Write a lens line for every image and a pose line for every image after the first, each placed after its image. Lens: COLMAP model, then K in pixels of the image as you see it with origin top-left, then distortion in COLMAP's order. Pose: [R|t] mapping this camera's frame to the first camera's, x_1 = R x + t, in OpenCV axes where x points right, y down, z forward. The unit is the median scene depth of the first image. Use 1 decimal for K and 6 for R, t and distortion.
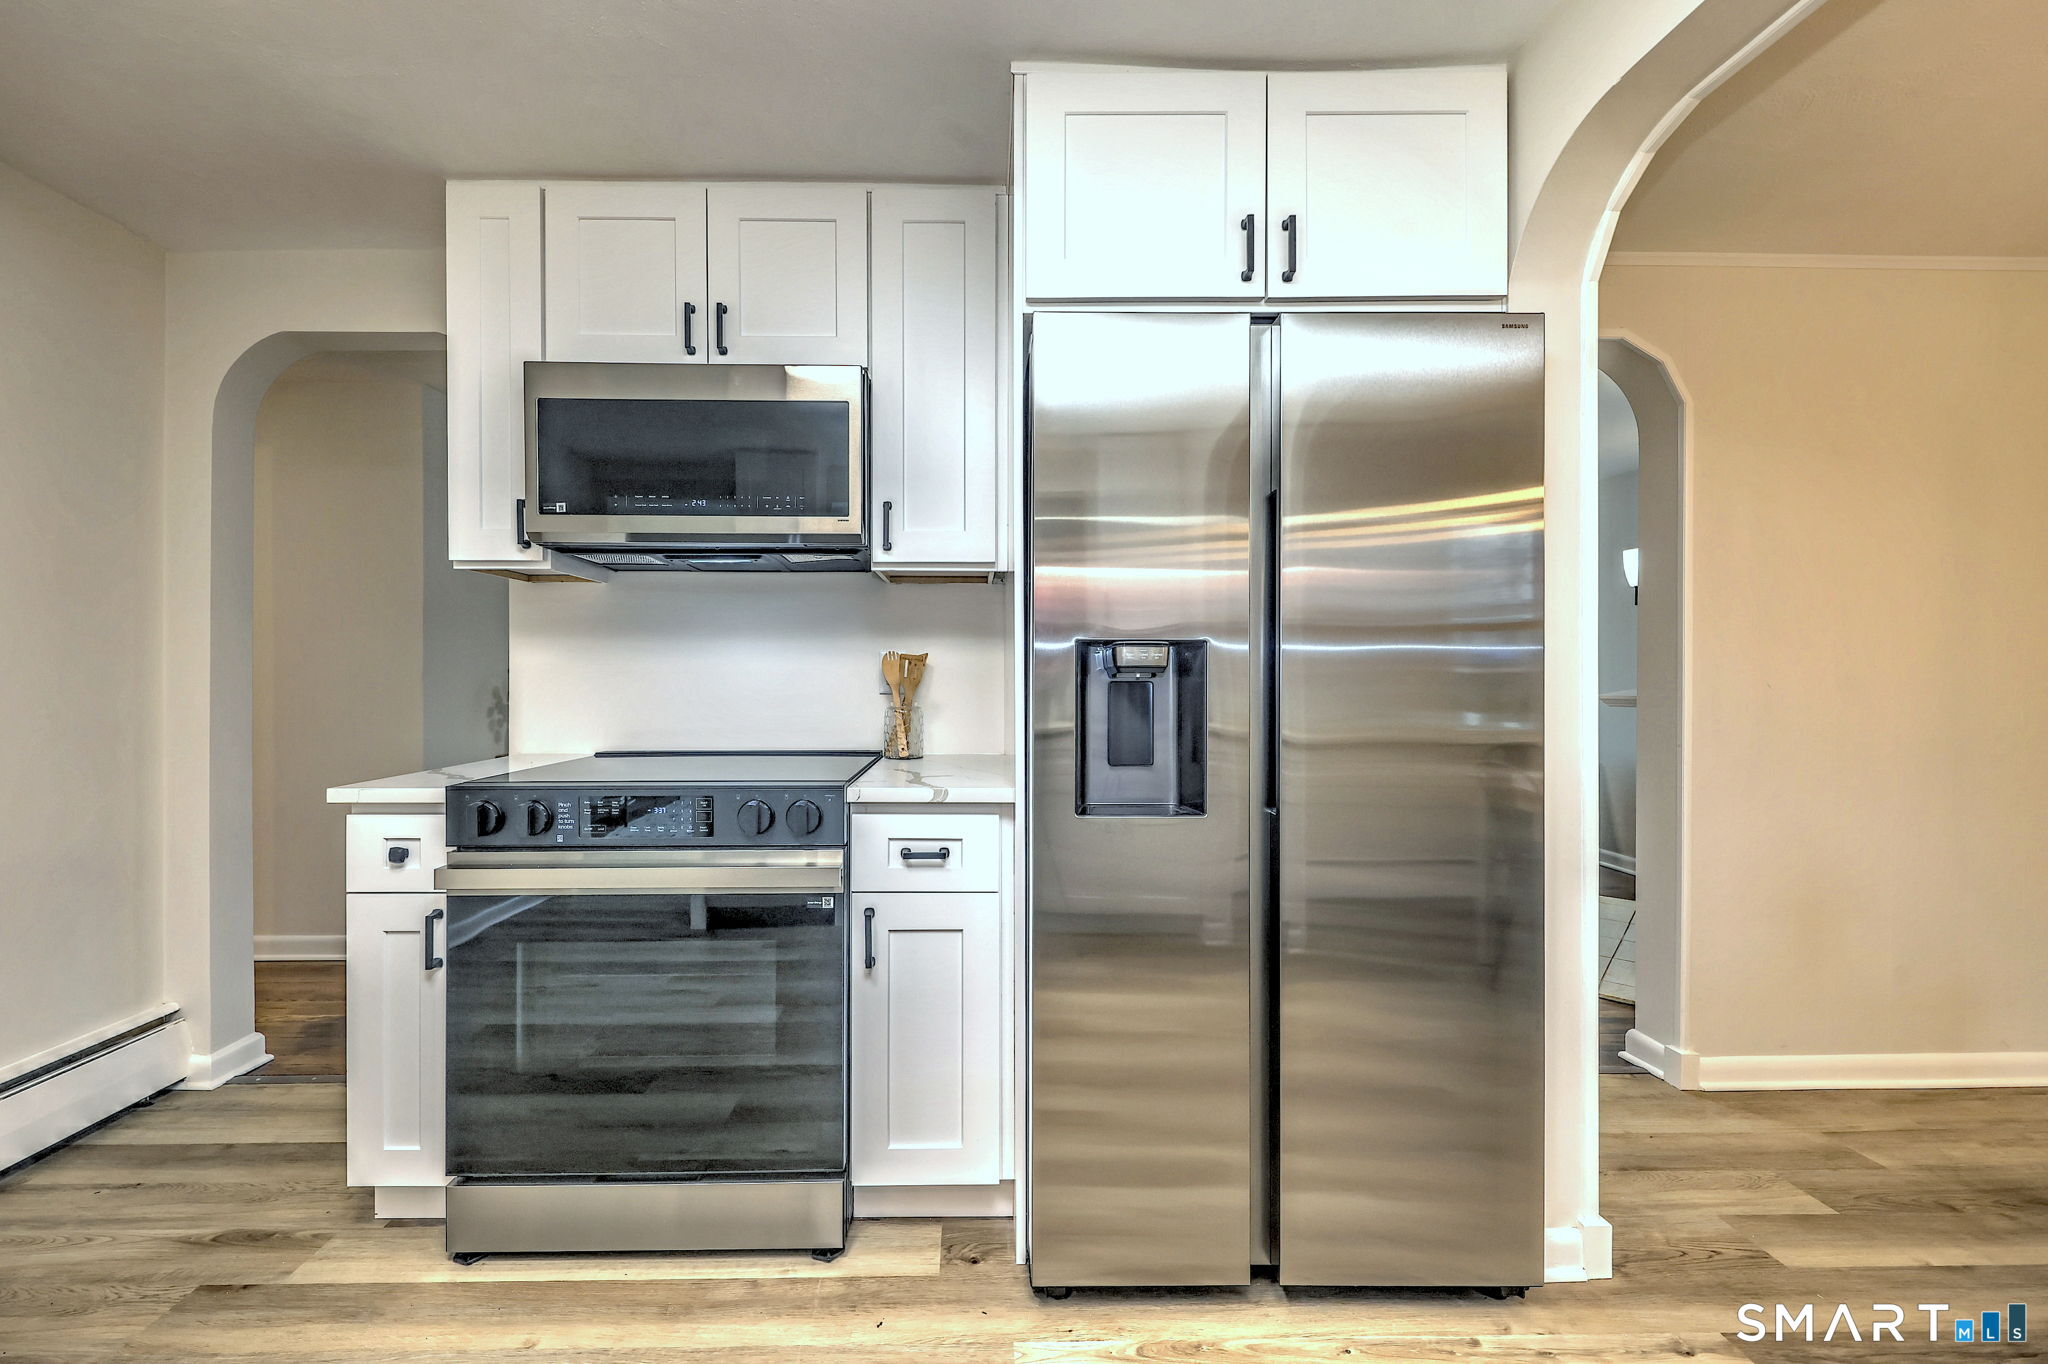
lens RADIAL K [[729.6, 0, 1000.2], [0, 729.6, 674.0], [0, 0, 1]] dist [0.011502, -0.005446]
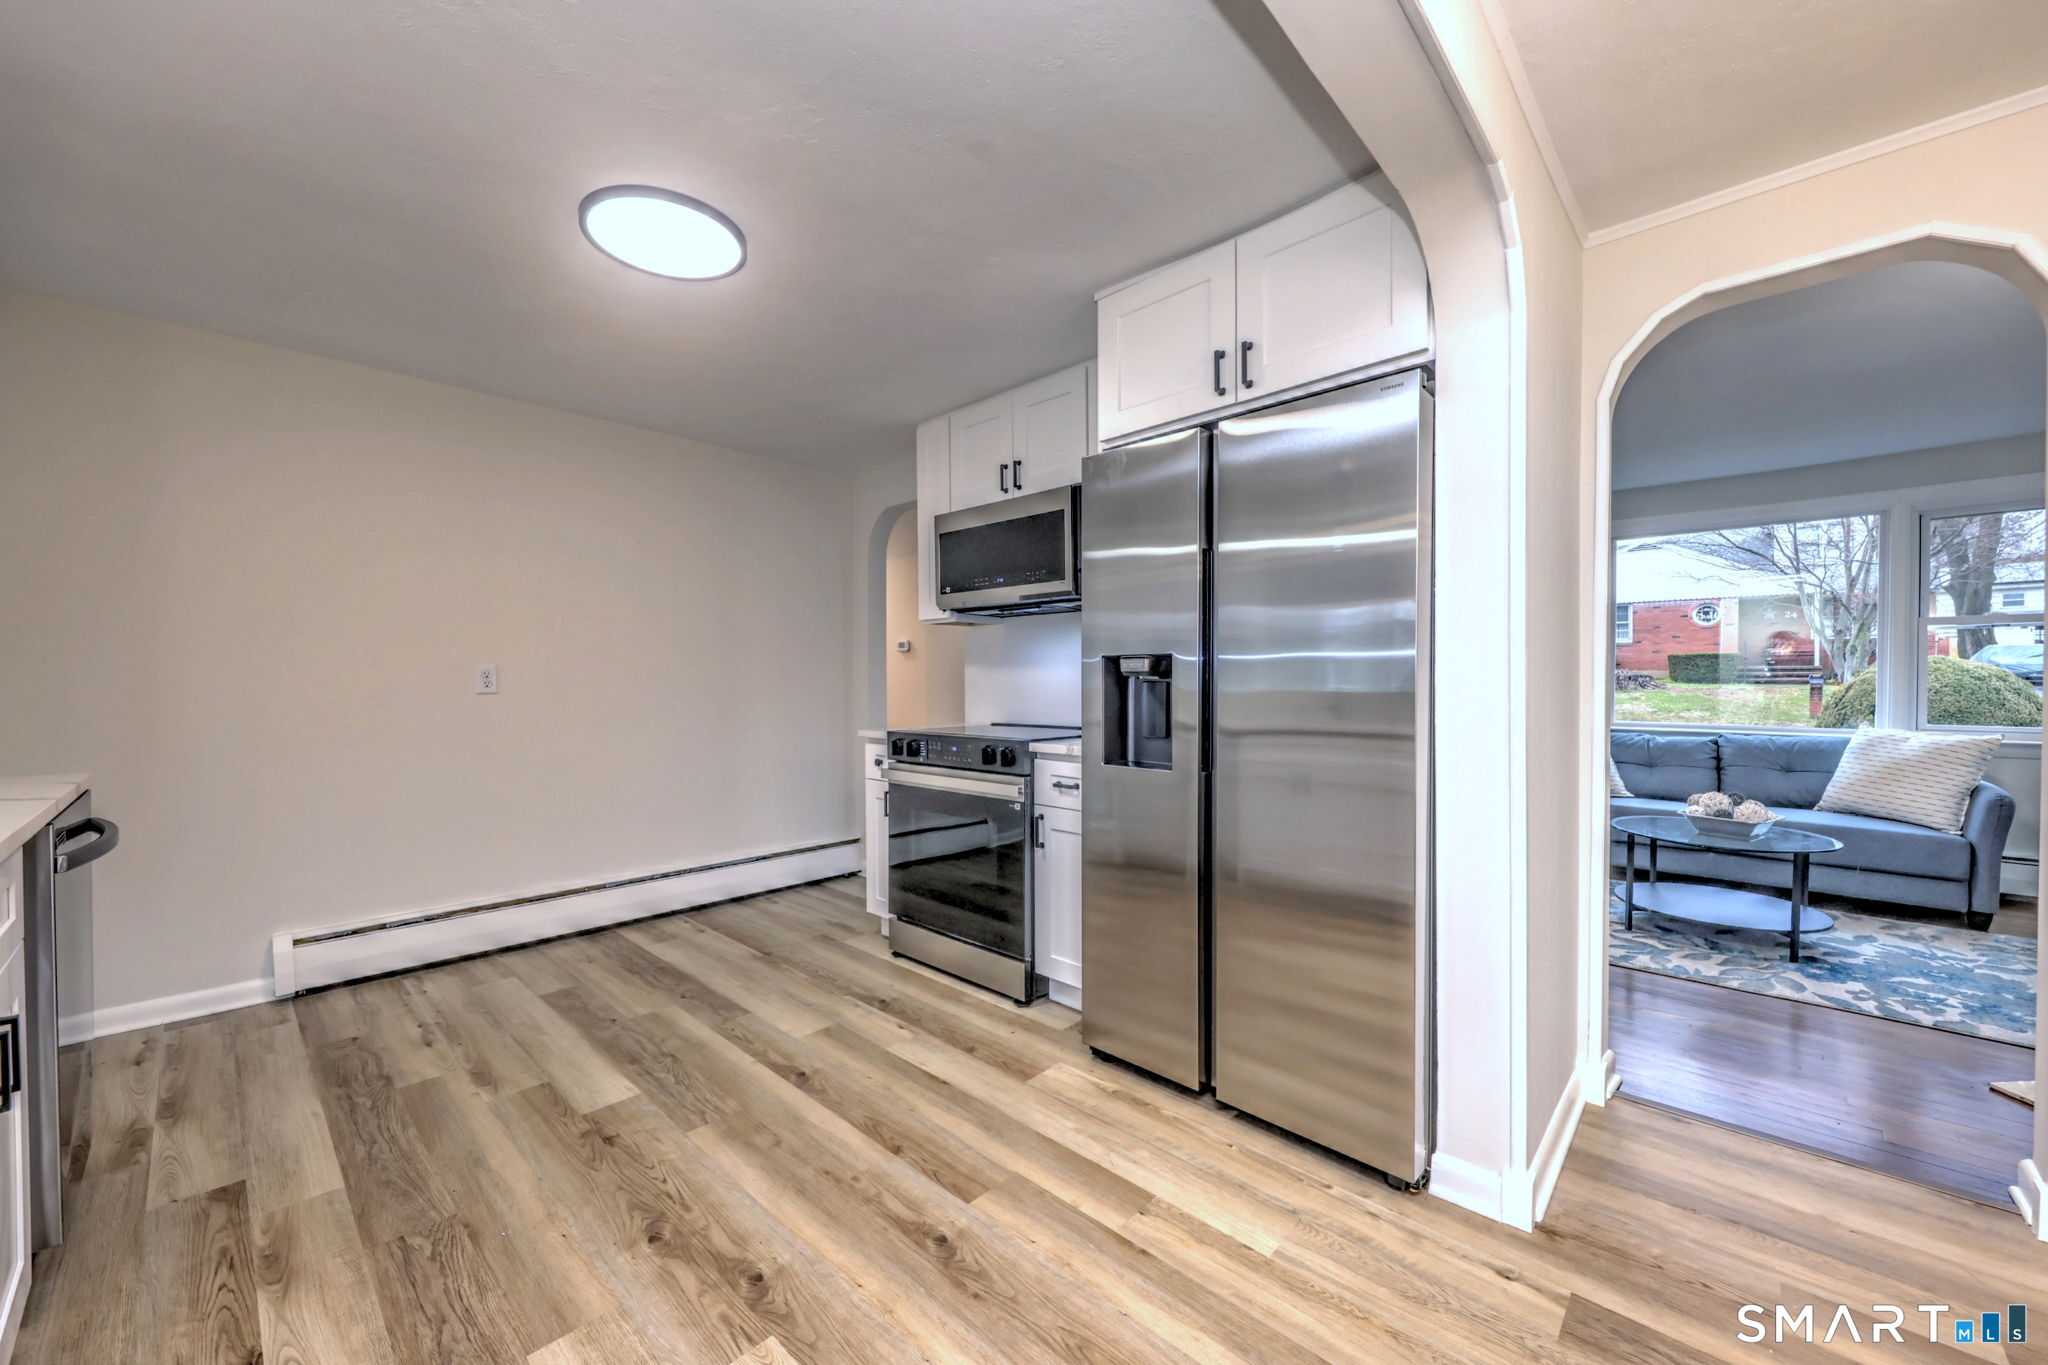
lens RADIAL K [[763.5, 0, 1015.7], [0, 763.5, 687.7], [0, 0, 1]] dist [-0.000829, 0.000009]
pose [[0.706326, 0.002879, -0.707881, 0.948370], [0.003637, 0.999964, 0.007697, 0.008149], [0.707877, -0.008011, 0.706290, -0.270632]]
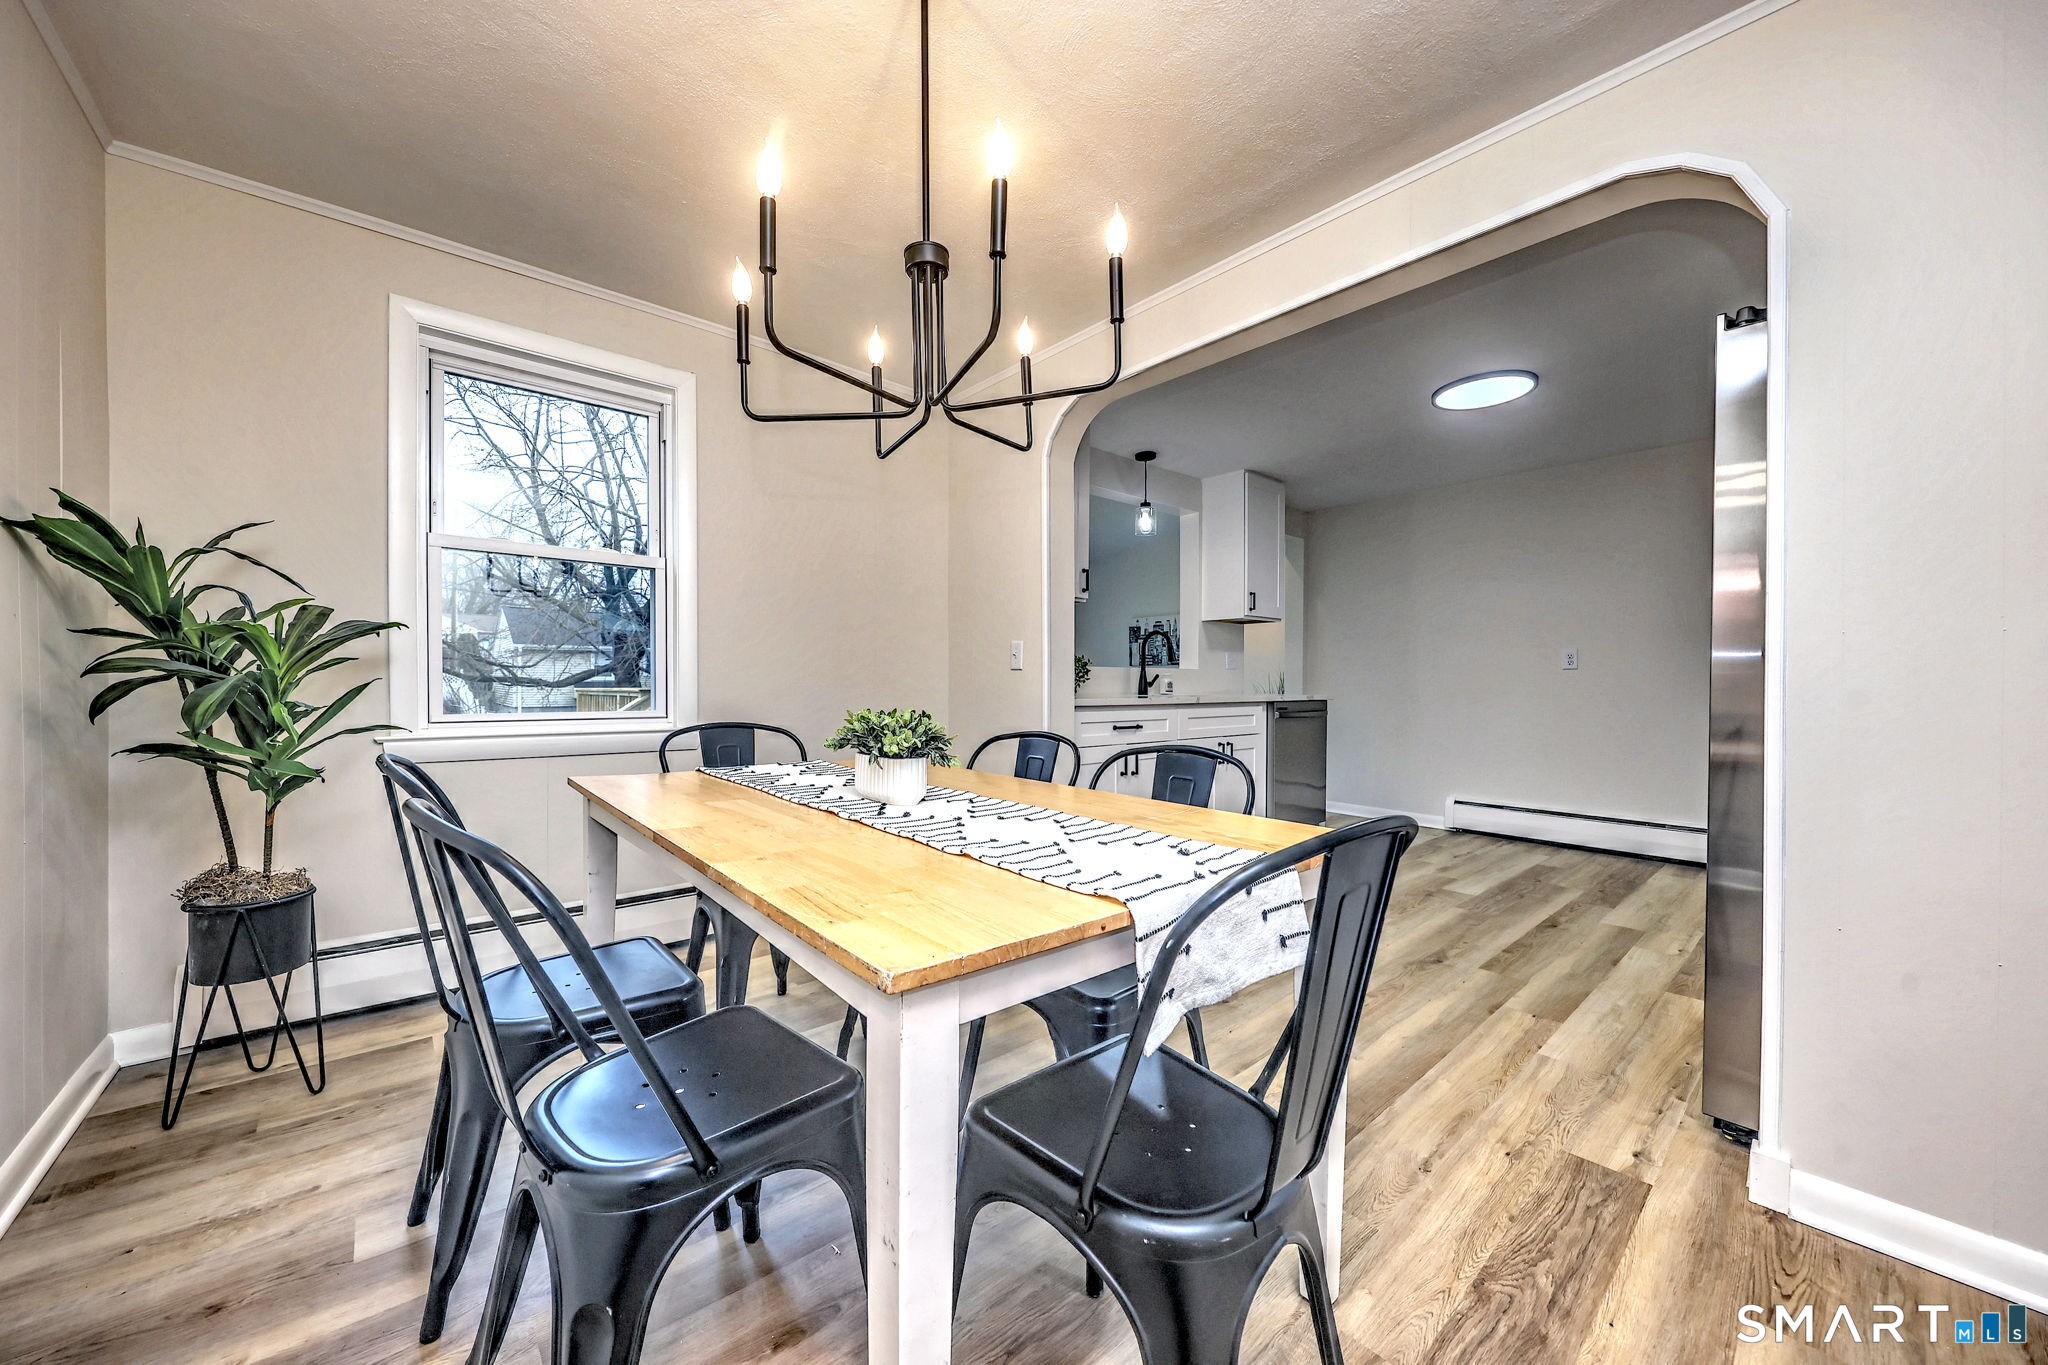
lens RADIAL K [[729.6, 0, 1000.2], [0, 729.6, 674.5], [0, 0, 1]] dist [0.011502, -0.005446]
pose [[-0.783867, -0.006091, -0.620899, 1.986811], [-0.001982, 0.999971, -0.007307, 0.077054], [0.620925, -0.004498, -0.783857, 0.989434]]
